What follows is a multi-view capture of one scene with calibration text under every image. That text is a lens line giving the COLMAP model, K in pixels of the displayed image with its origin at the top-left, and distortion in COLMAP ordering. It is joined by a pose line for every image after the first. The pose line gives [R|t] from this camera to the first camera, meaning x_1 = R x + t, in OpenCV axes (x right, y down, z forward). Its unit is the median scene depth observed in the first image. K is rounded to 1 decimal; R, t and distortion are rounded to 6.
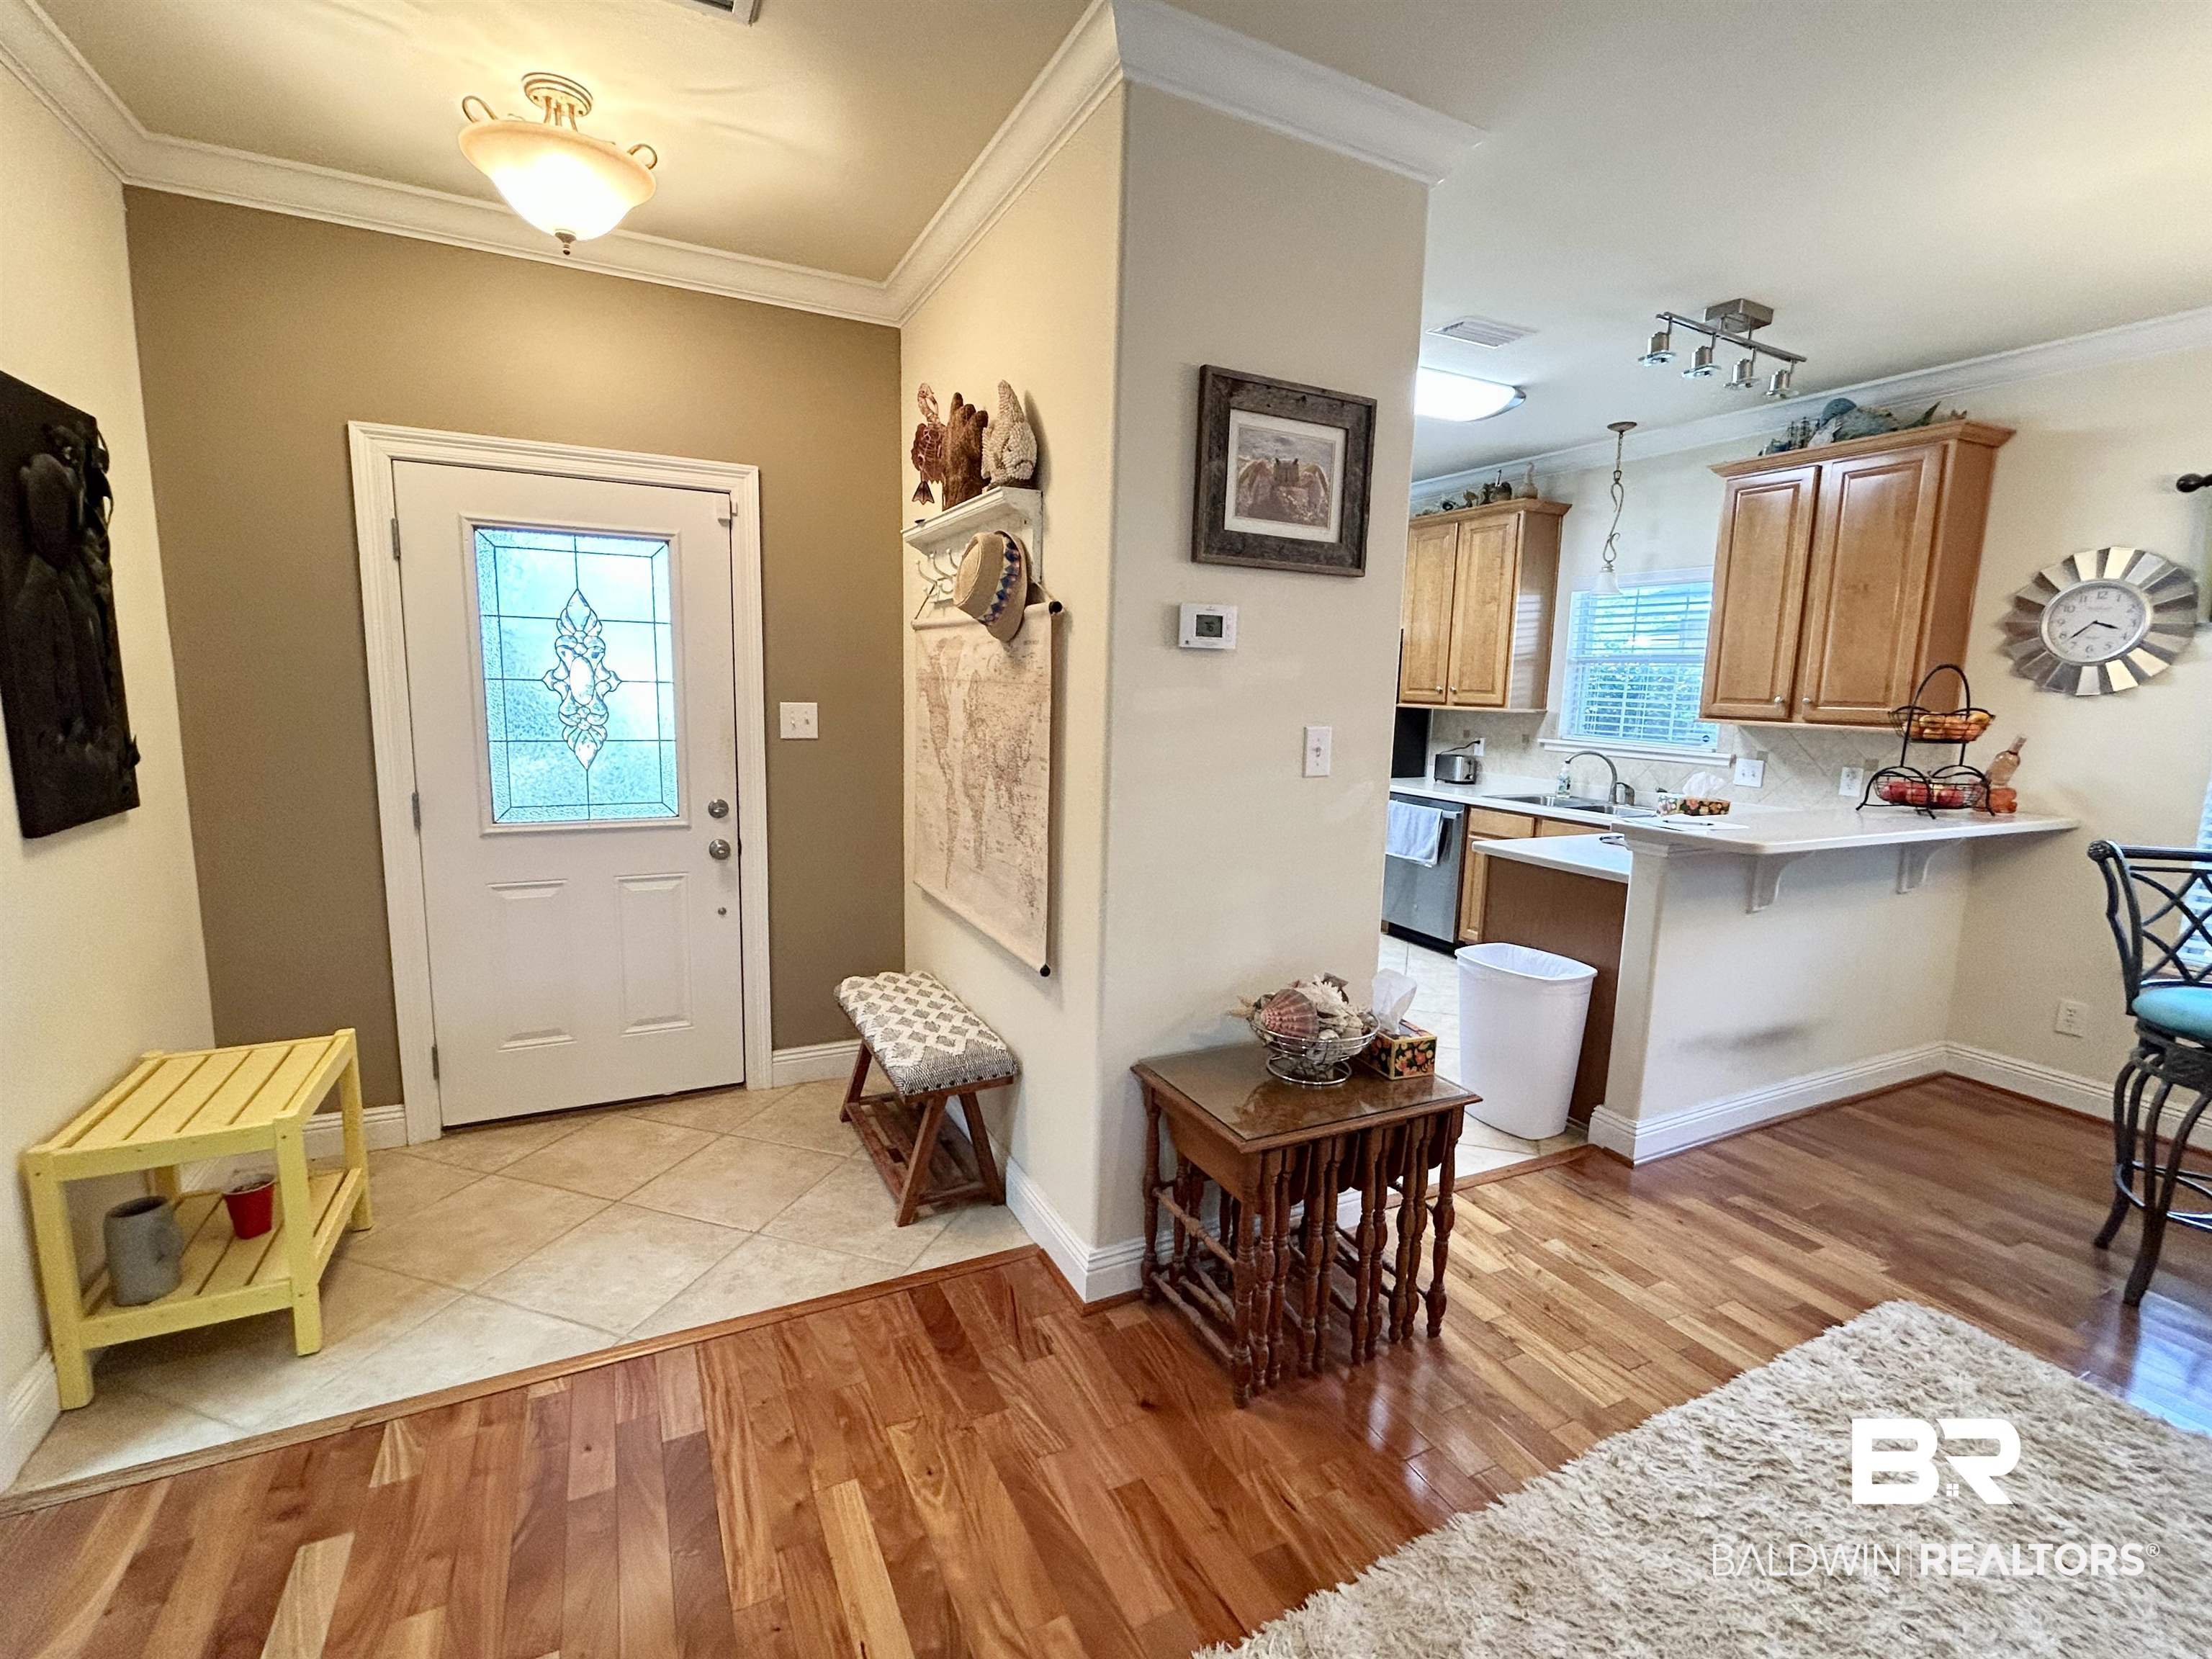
lens RADIAL K [[992.1, 0, 1102.0], [0, 992.1, 831.3], [0, 0, 1]] dist [0.000924, -0.000210]
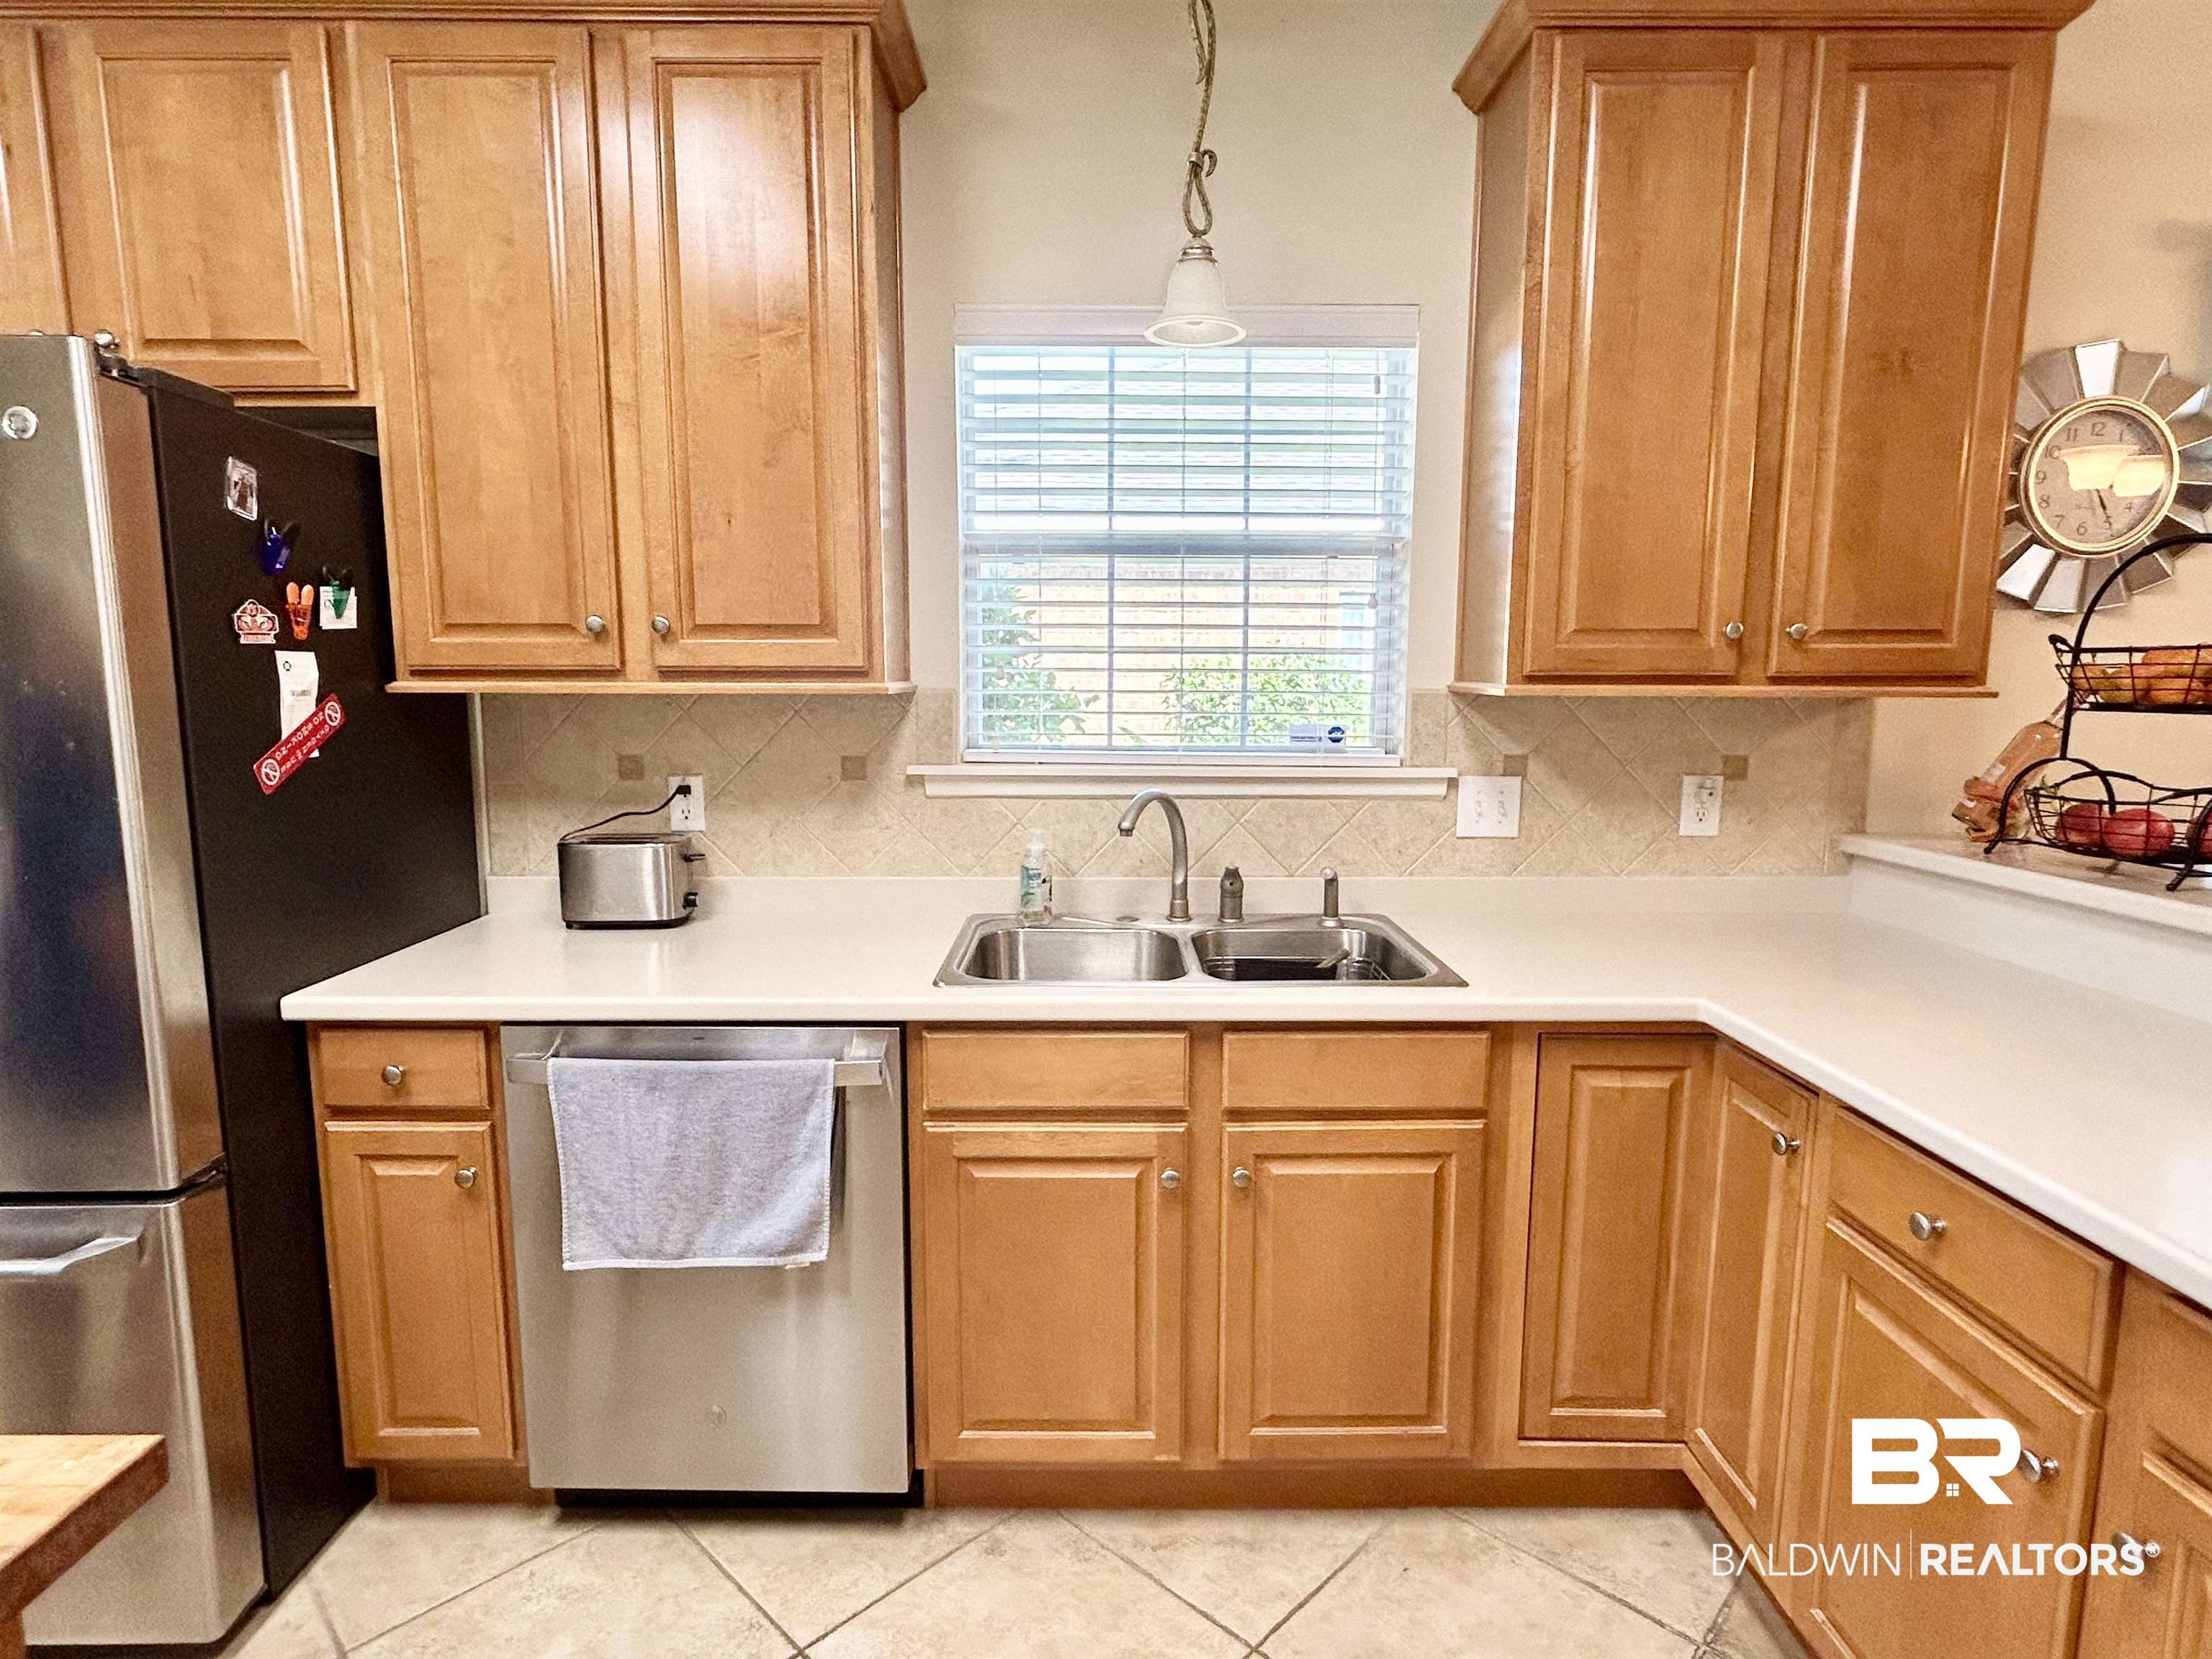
lens RADIAL K [[1191.5, 0, 1105.9], [0, 1191.5, 830.4], [0, 0, 1]] dist [-0.002646, 0.001245]
pose [[0.442916, -0.141532, 0.885322, 0.147824], [0.145785, 0.985689, 0.084643, -0.148052], [-0.884631, 0.091577, 0.457210, 1.150774]]
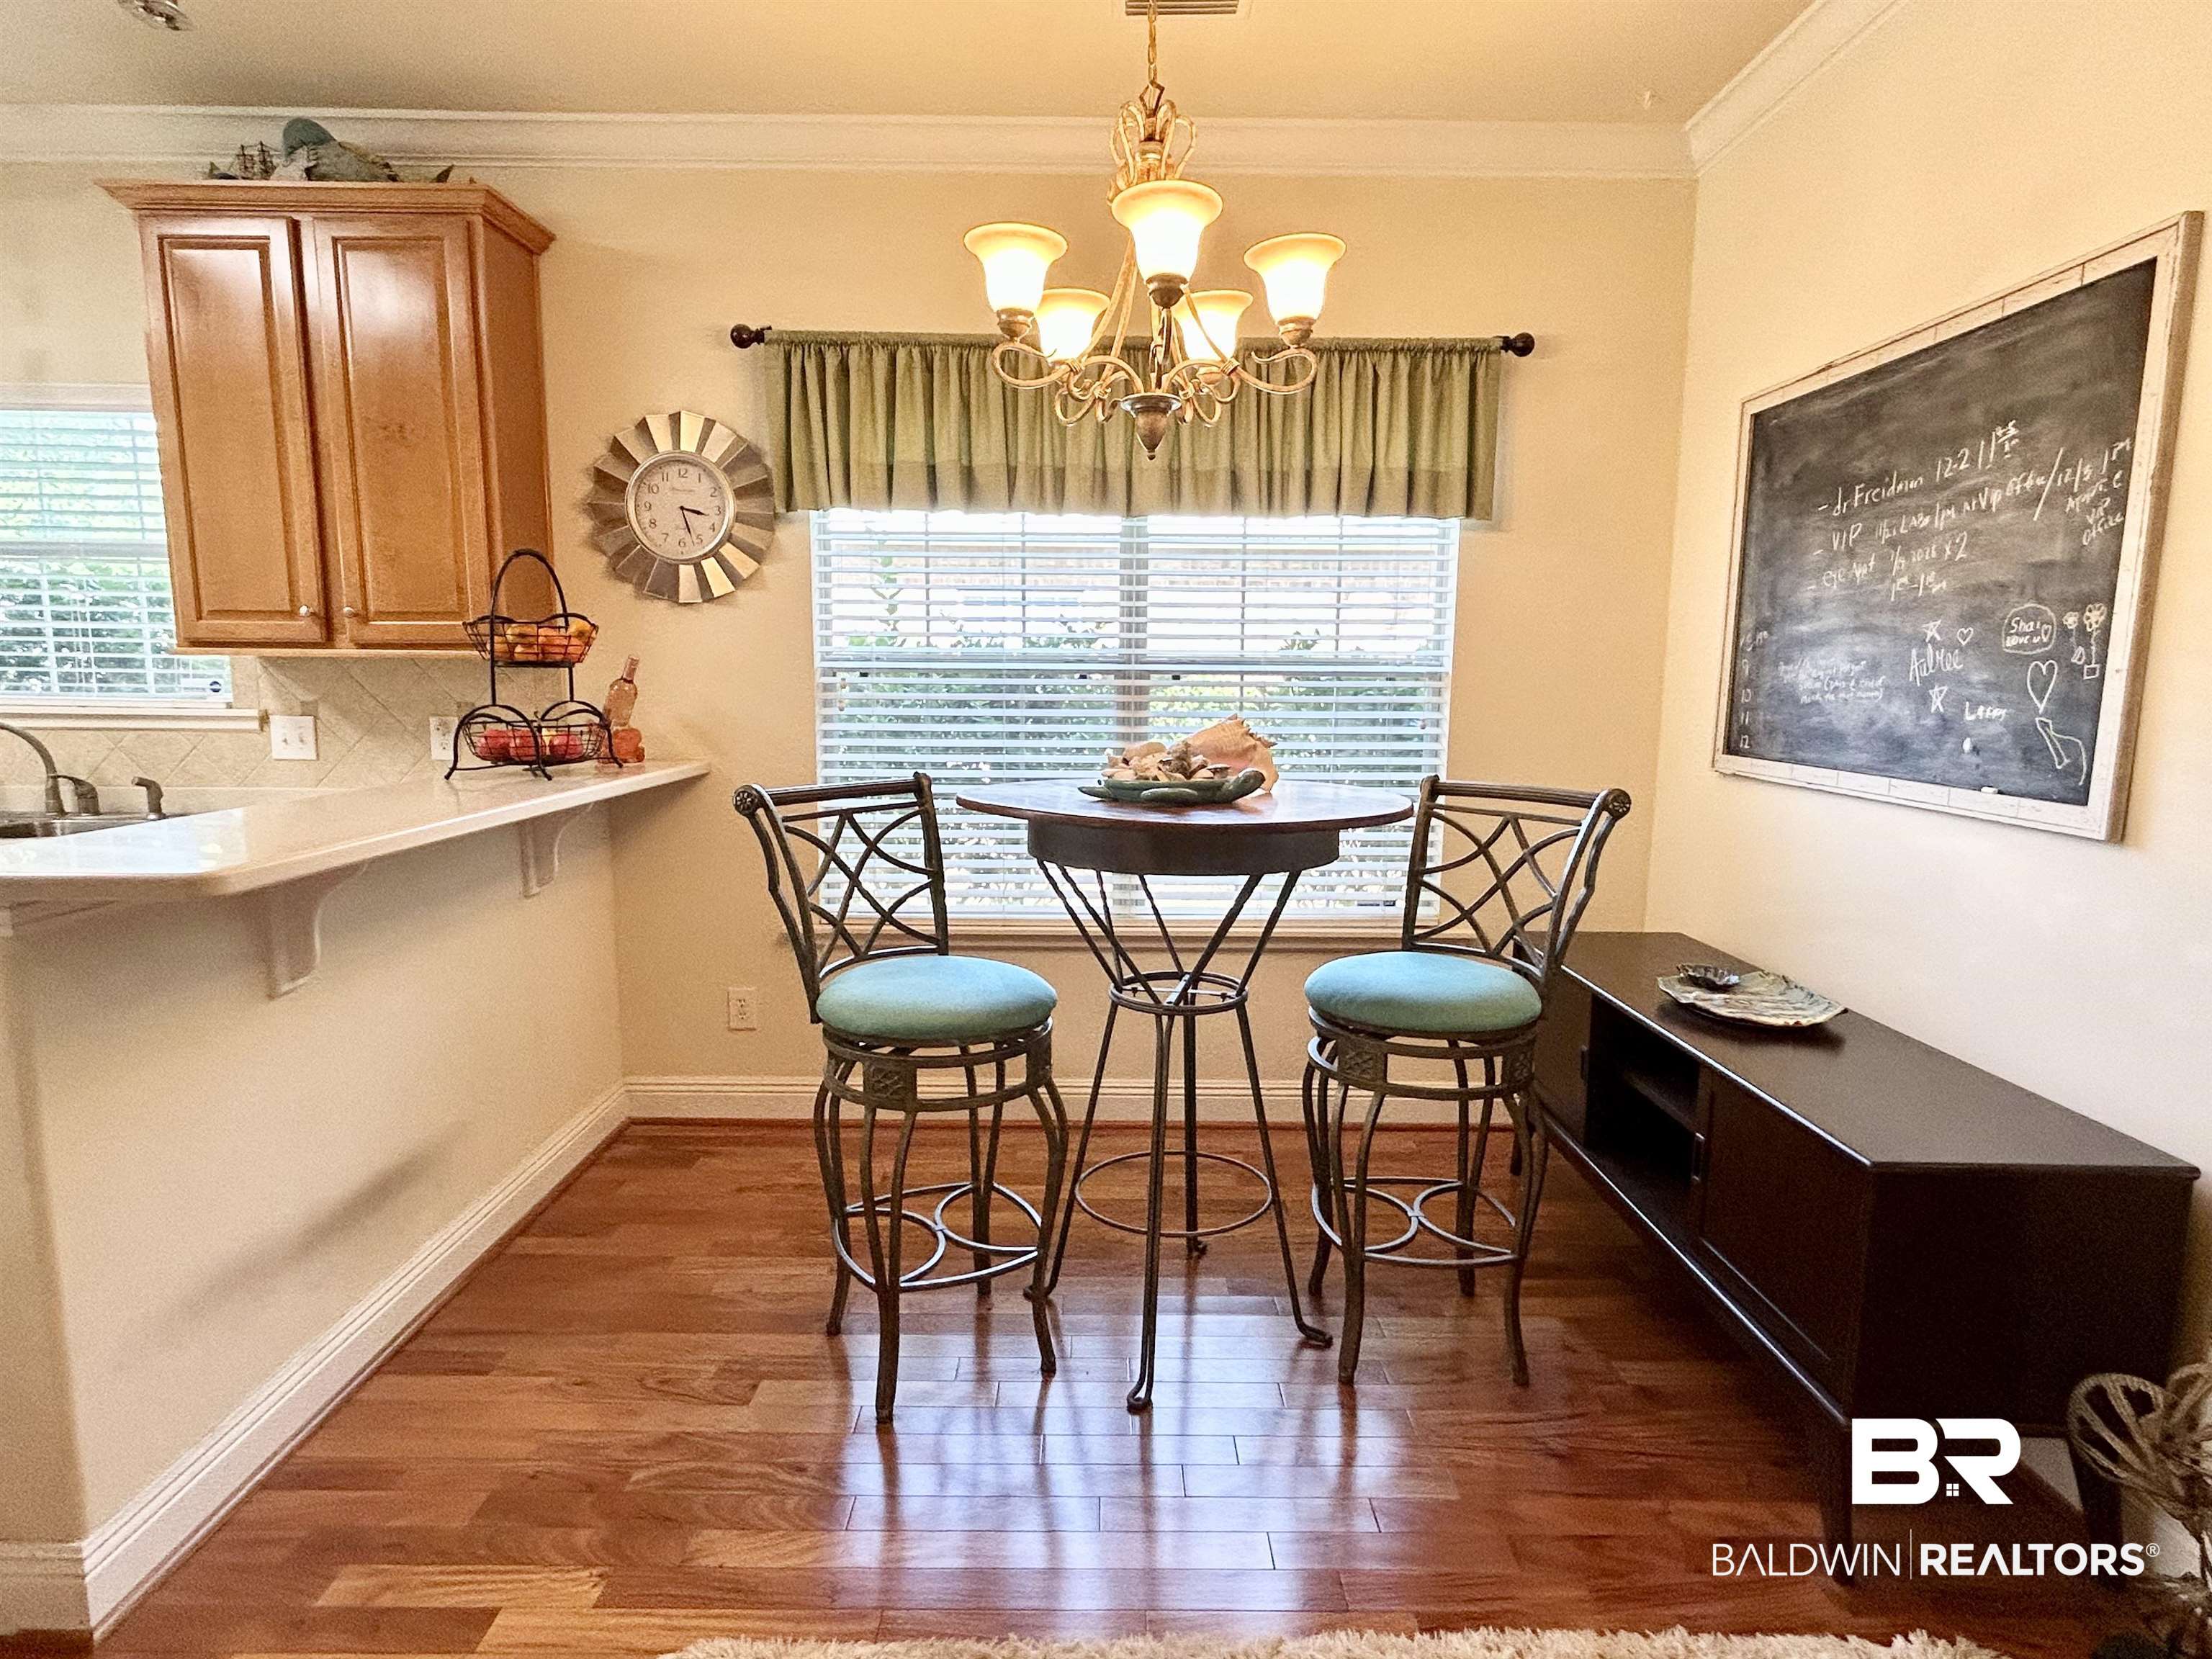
lens RADIAL K [[1191.5, 0, 1089.2], [0, 1191.5, 831.4], [0, 0, 1]] dist [-0.002646, 0.001245]
pose [[0.448032, -0.140629, 0.882888, 0.274540], [0.137547, 0.986636, 0.087354, 0.001262], [-0.883373, 0.082301, 0.461388, 0.298025]]
